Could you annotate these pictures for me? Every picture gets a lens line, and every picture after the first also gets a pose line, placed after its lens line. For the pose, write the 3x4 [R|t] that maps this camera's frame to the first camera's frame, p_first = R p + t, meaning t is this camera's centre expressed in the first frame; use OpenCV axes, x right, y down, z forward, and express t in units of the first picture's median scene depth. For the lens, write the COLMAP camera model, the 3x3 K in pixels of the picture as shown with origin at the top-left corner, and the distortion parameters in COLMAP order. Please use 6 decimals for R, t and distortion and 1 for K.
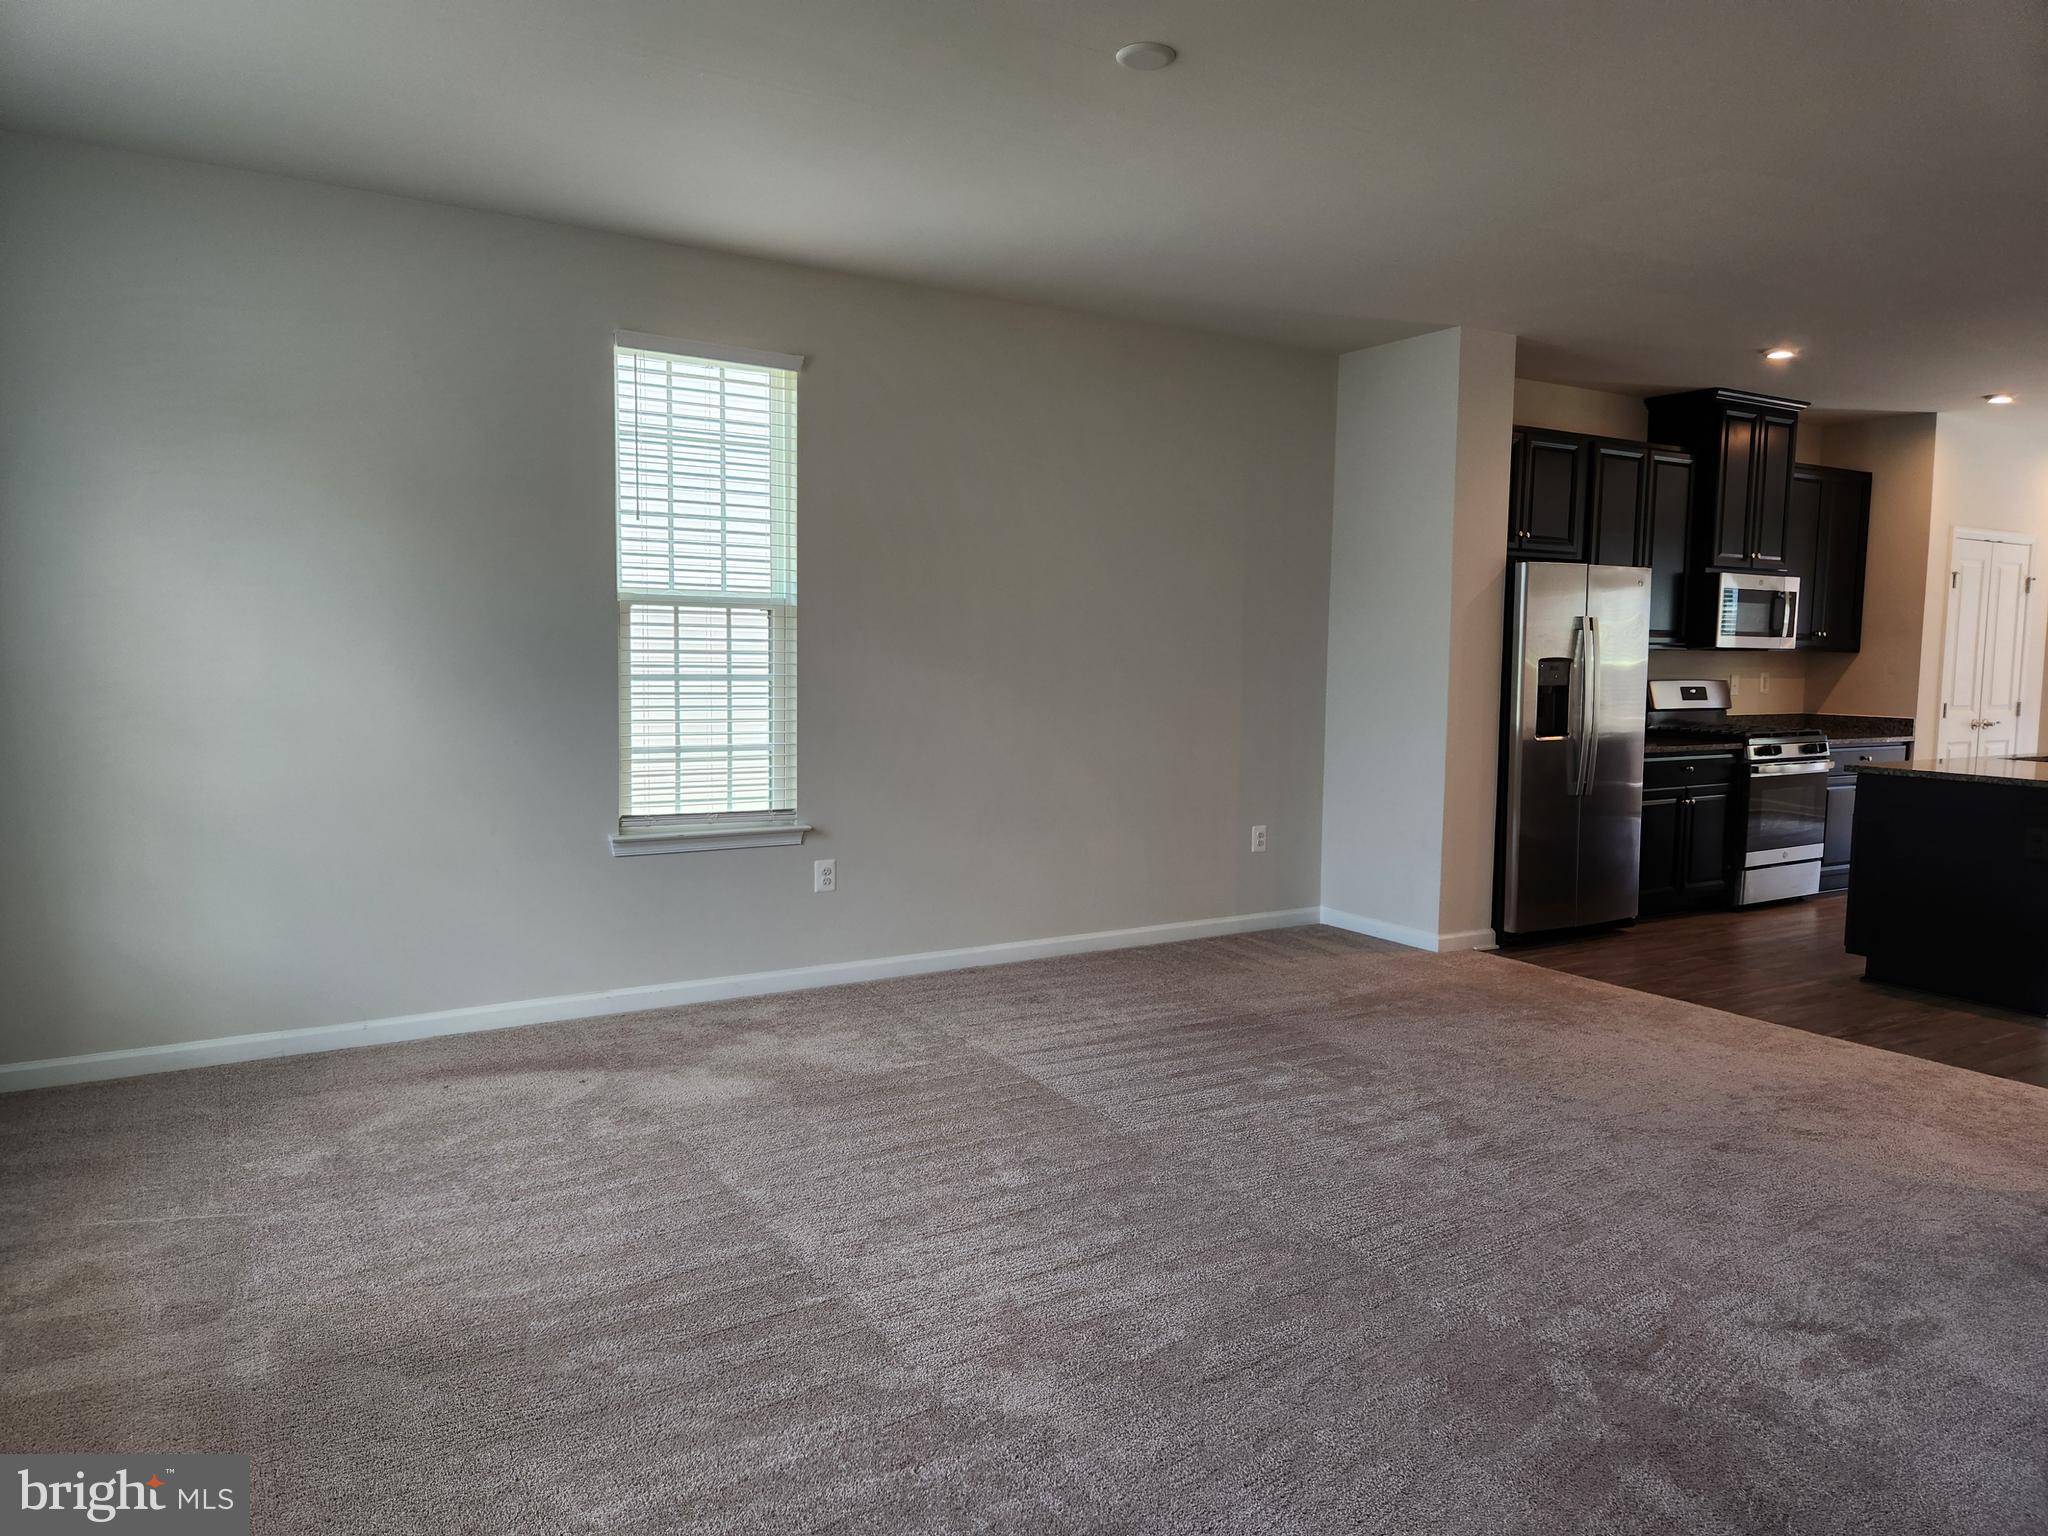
lens RADIAL K [[1383.2, 0, 994.4], [0, 1383.2, 761.2], [0, 0, 1]] dist [0.064723, -0.056864]
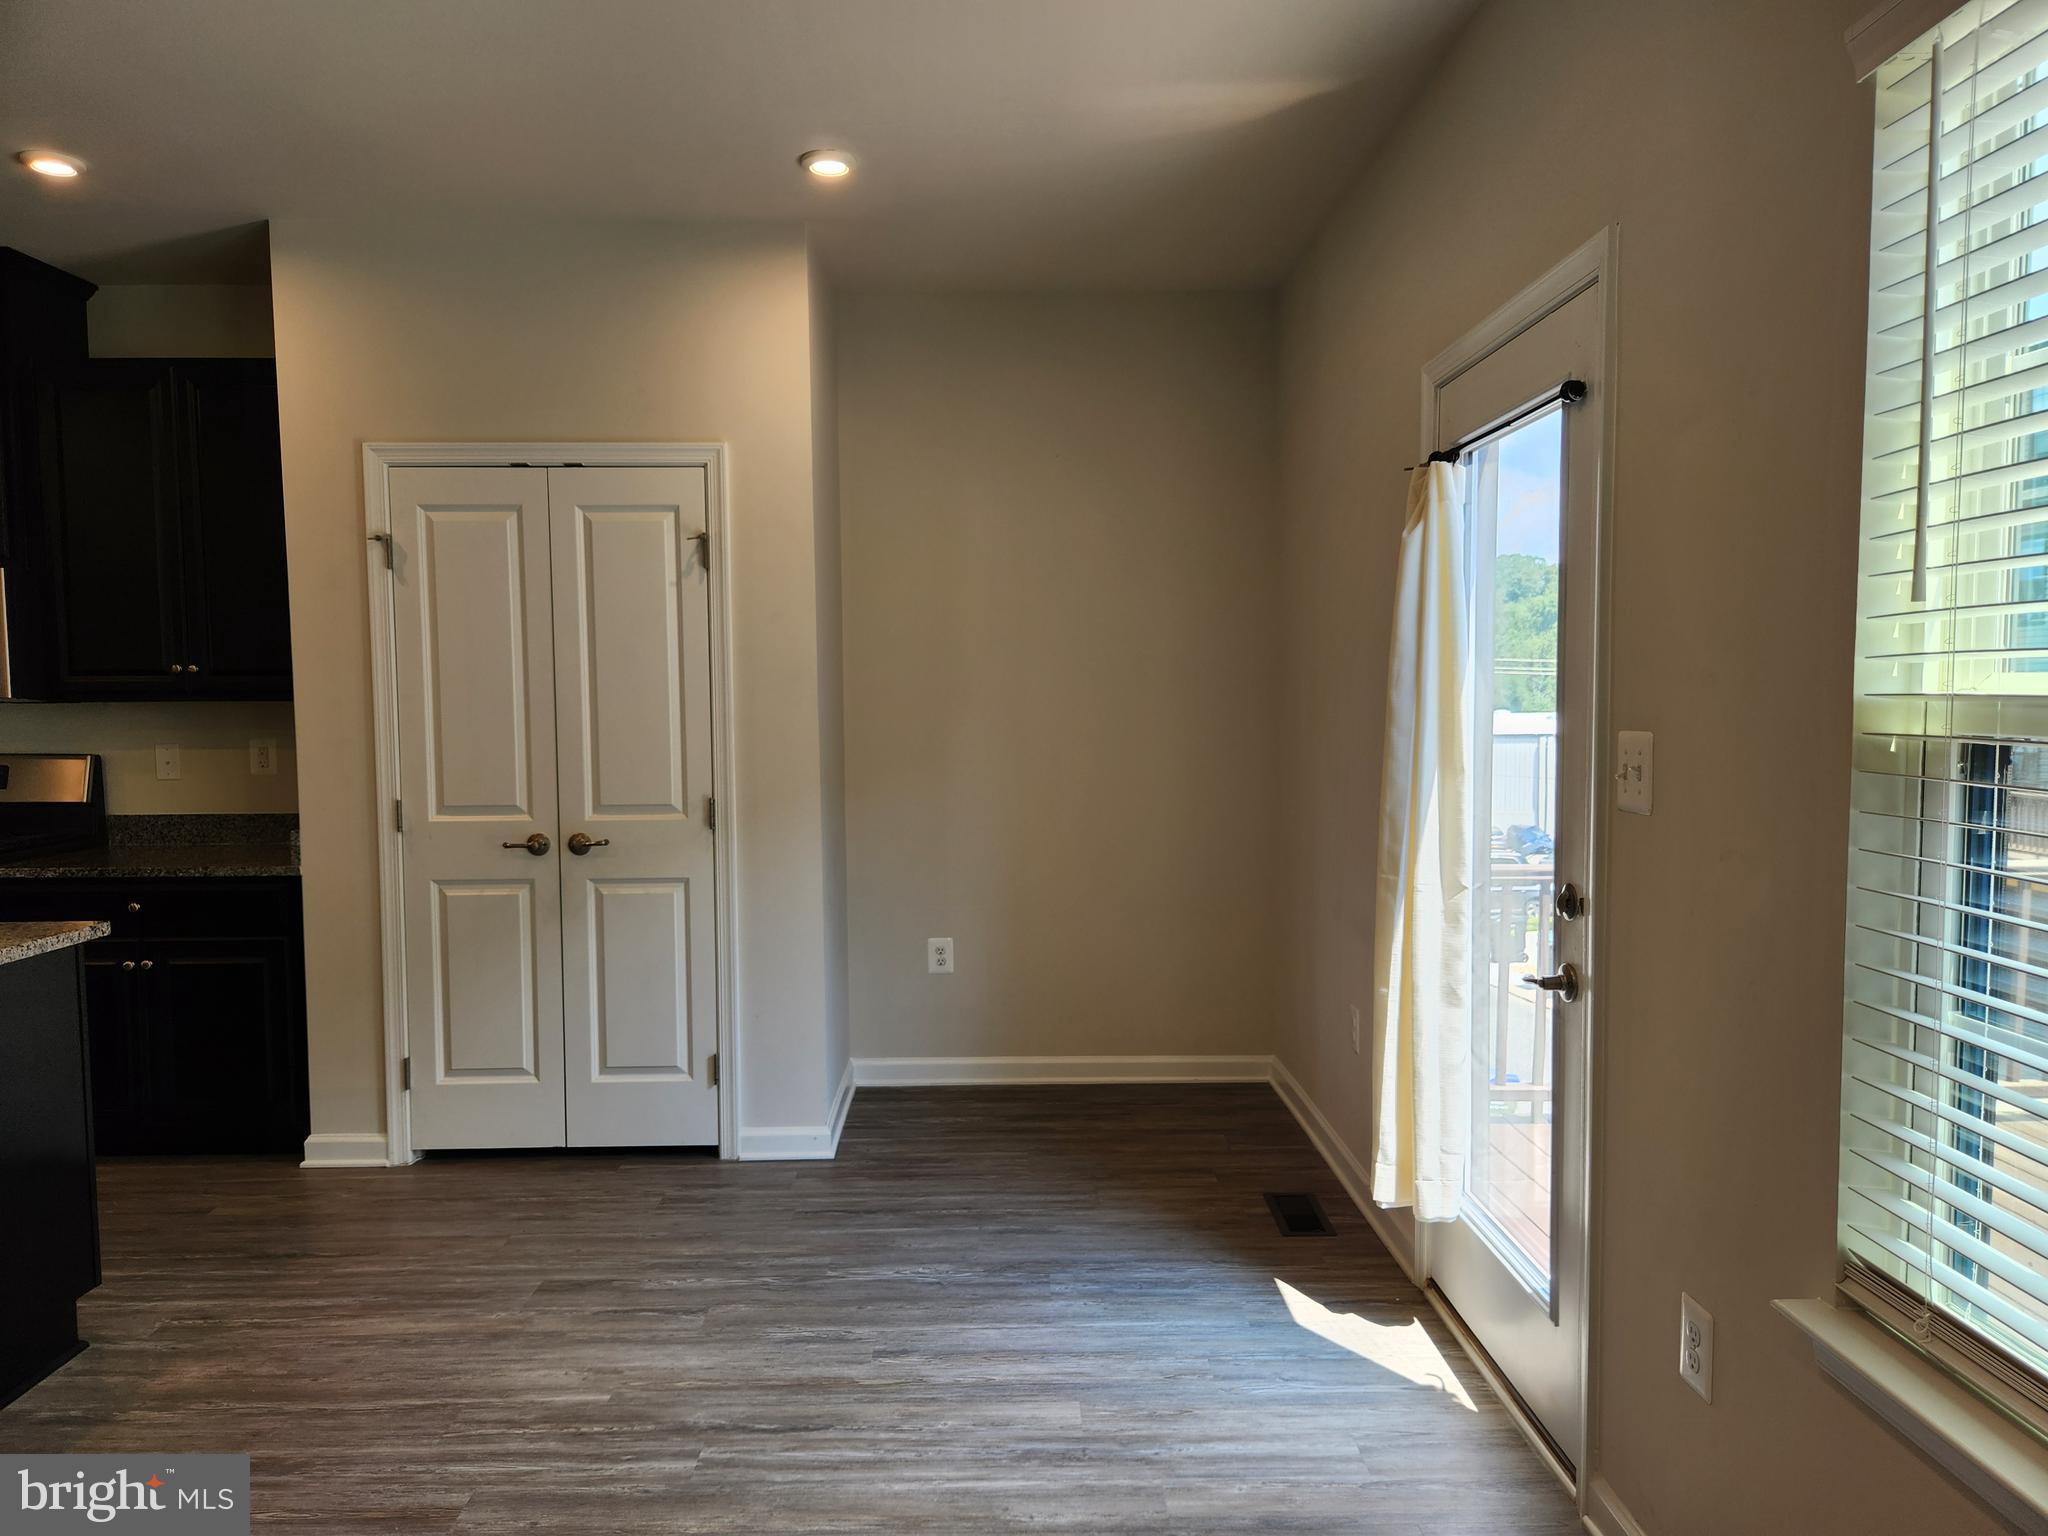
lens RADIAL K [[1382.6, 0, 1006.4], [0, 1382.6, 782.9], [0, 0, 1]] dist [0.065247, -0.058755]
pose [[0.854442, 0.009071, -0.519467, 1.140083], [-0.021987, 0.999583, -0.018710, -0.044349], [0.519081, 0.027408, 0.854286, 0.709656]]
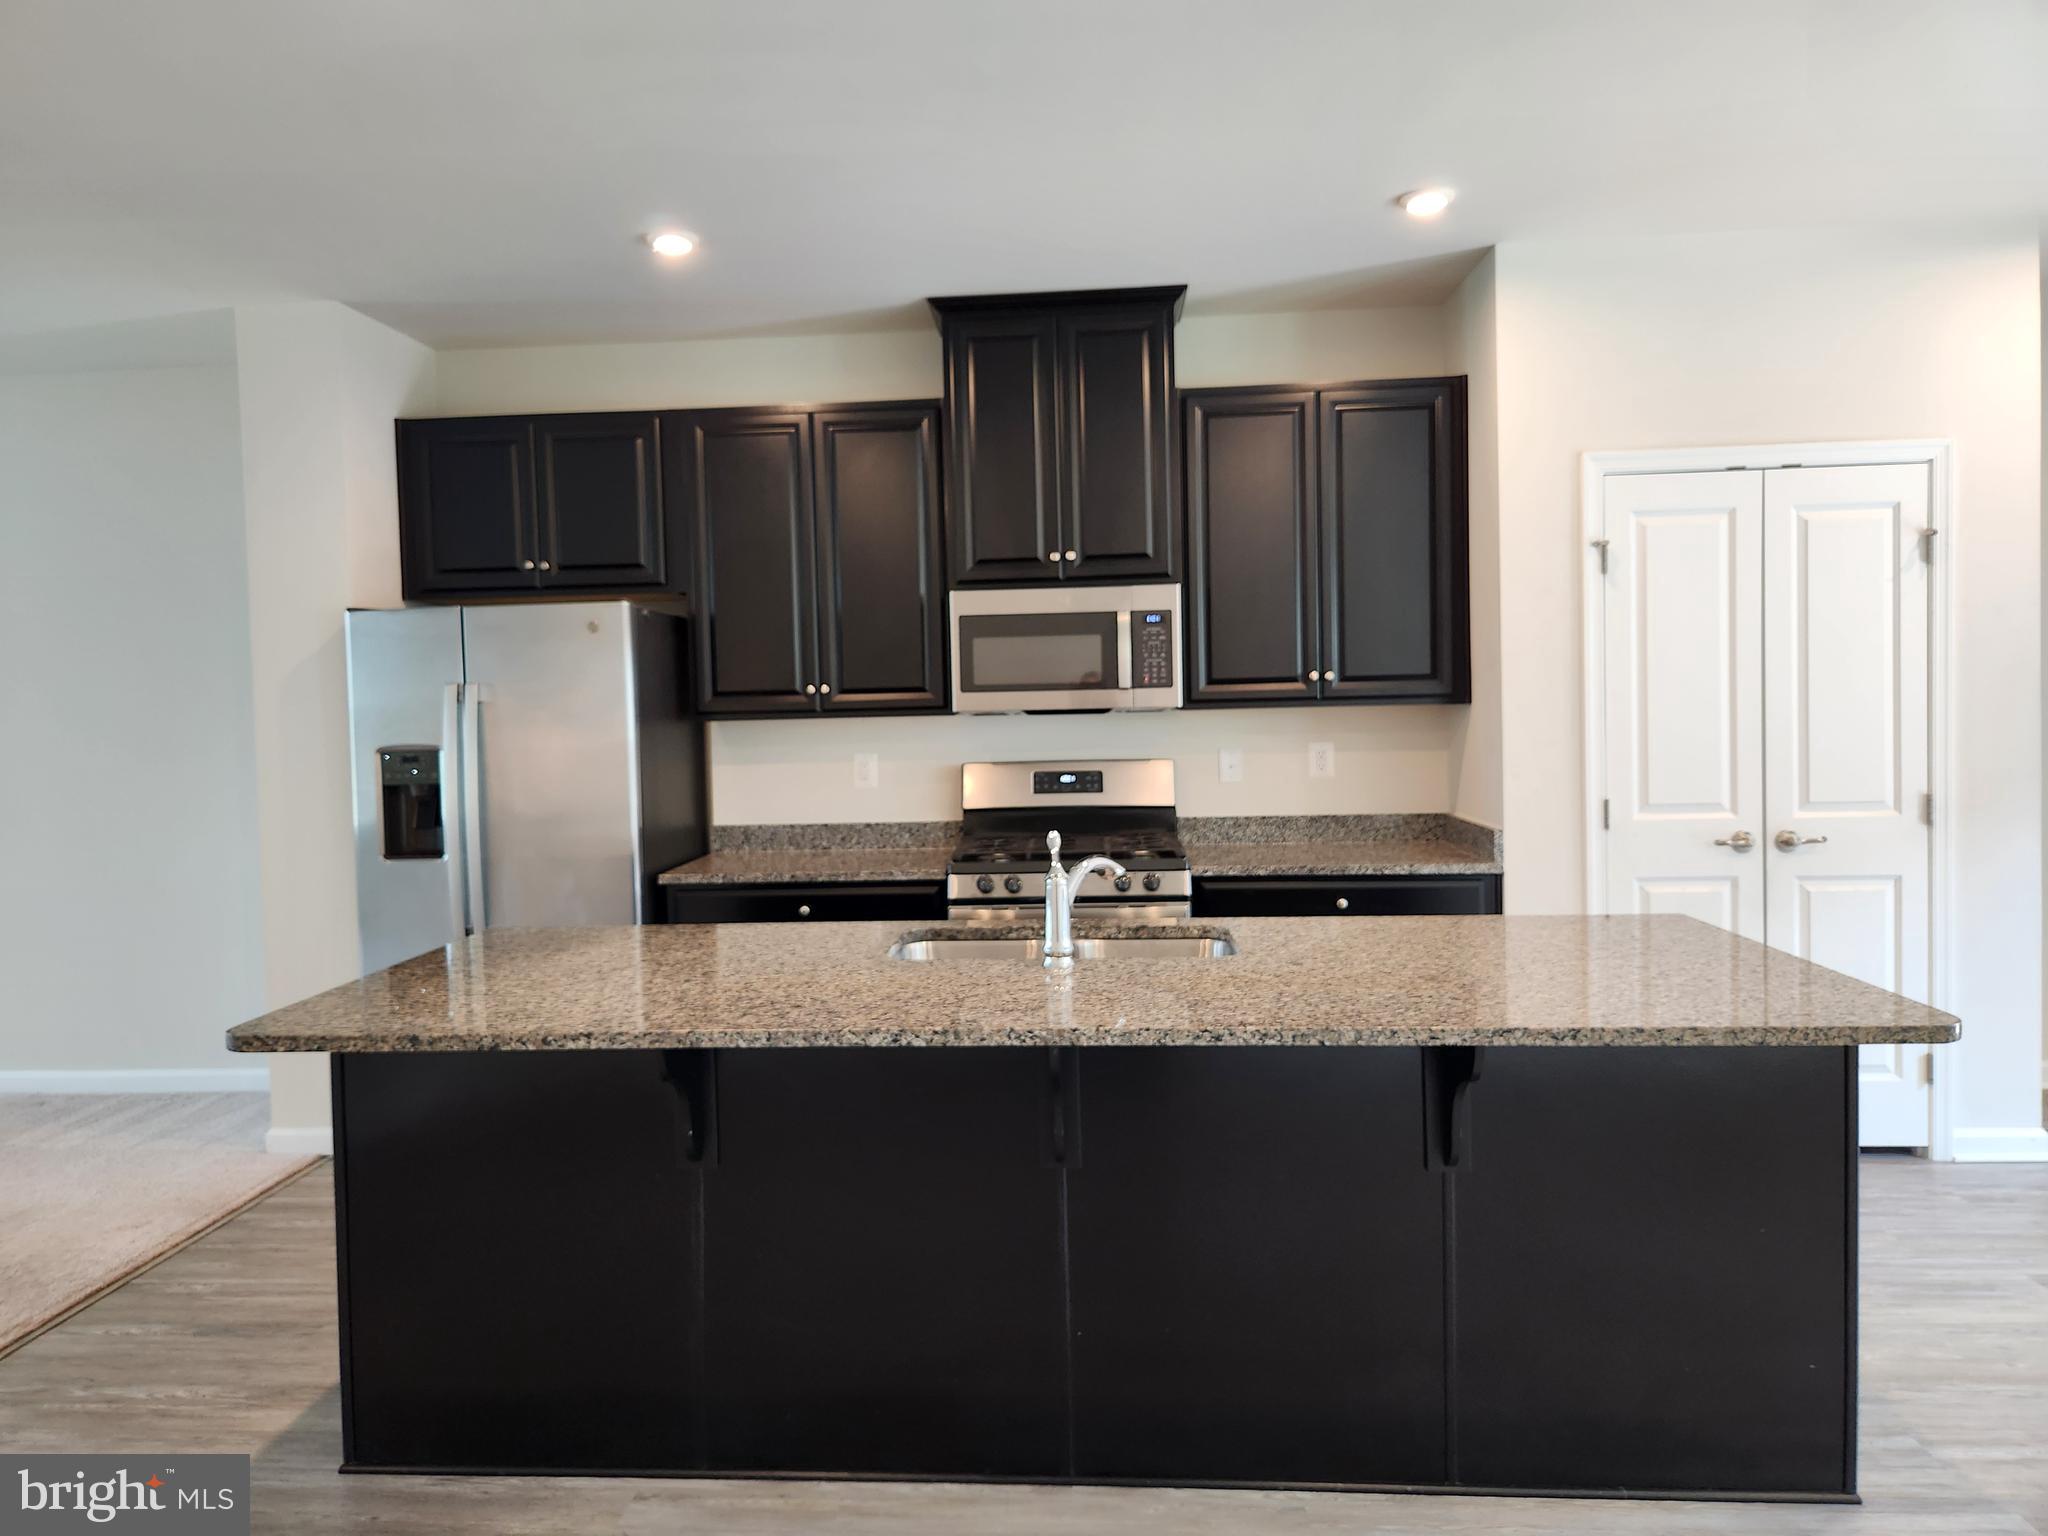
lens RADIAL K [[1383.2, 0, 994.4], [0, 1383.2, 761.2], [0, 0, 1]] dist [0.064723, -0.056864]
pose [[0.811351, -0.011374, -0.584448, 0.810907], [-0.013825, 0.999158, -0.038636, -0.033669], [0.584395, 0.039427, 0.810511, 0.476767]]
